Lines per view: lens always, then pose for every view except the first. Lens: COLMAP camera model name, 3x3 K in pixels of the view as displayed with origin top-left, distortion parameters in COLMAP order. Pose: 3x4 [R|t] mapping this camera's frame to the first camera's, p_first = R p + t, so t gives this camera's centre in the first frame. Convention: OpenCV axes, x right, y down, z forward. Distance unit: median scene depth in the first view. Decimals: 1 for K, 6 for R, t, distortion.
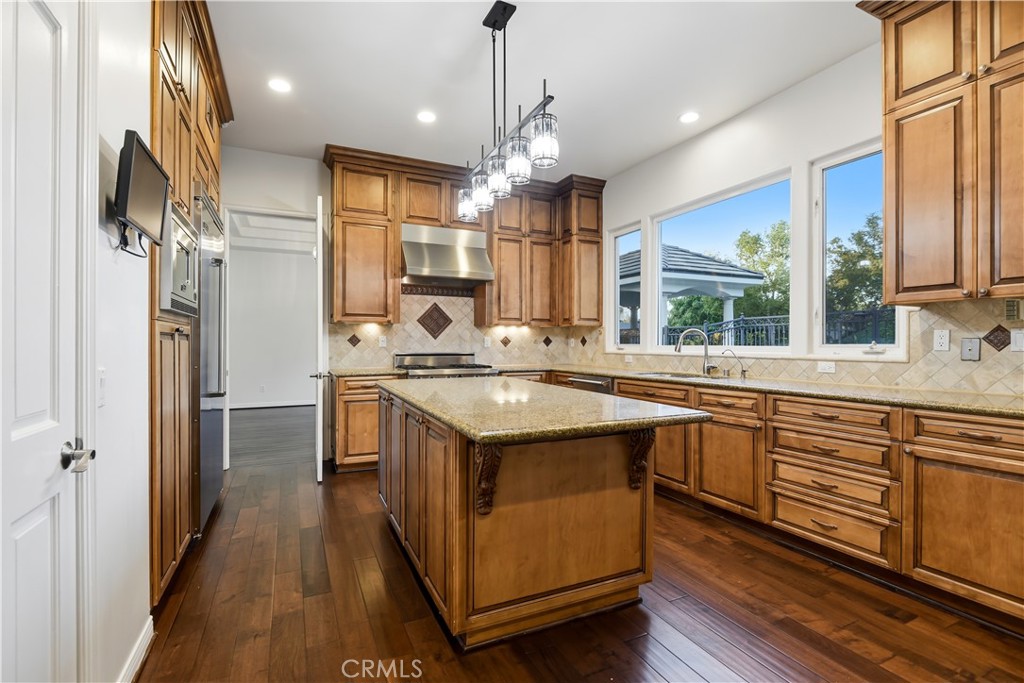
lens RADIAL K [[468.3, 0, 517.6], [0, 468.3, 341.8], [0, 0, 1]] dist [-0.012343, -0.000347]
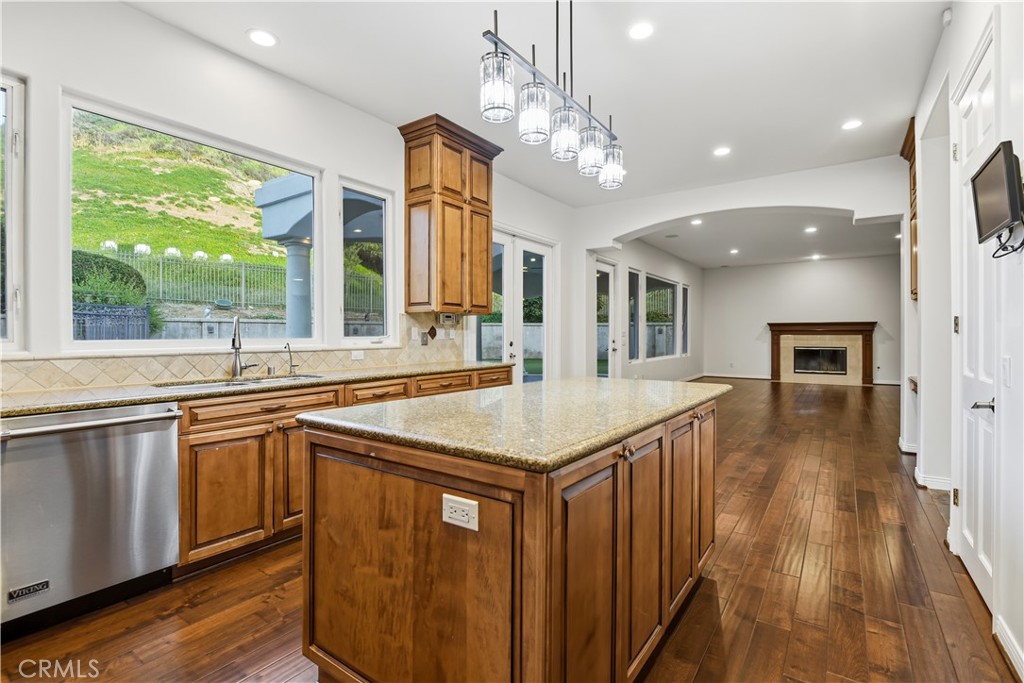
lens RADIAL K [[468.3, 0, 517.6], [0, 468.3, 341.8], [0, 0, 1]] dist [-0.012343, -0.000347]
pose [[-0.494365, -0.010018, 0.869197, -0.323037], [0.000501, 0.999930, 0.011810, 0.002752], [-0.869255, 0.006274, -0.494325, 0.669753]]
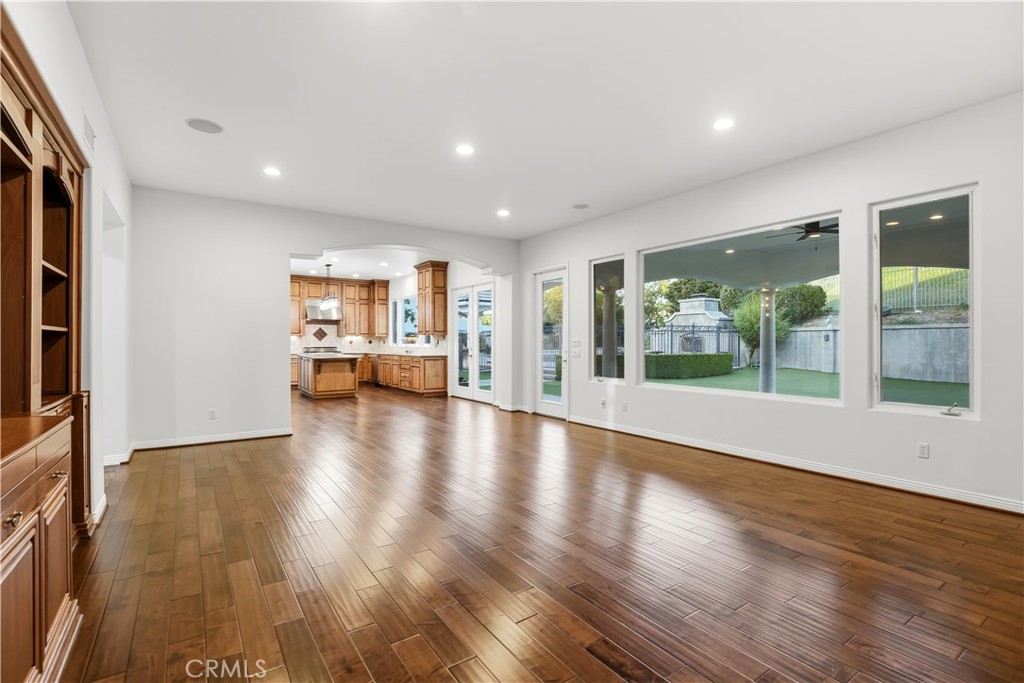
lens RADIAL K [[468.3, 0, 517.6], [0, 468.3, 341.8], [0, 0, 1]] dist [-0.012343, -0.000347]
pose [[0.986741, 0.001644, 0.162294, 0.481191], [-0.002165, 0.999993, 0.003031, -0.013915], [-0.162288, -0.003342, 0.986738, -1.717495]]
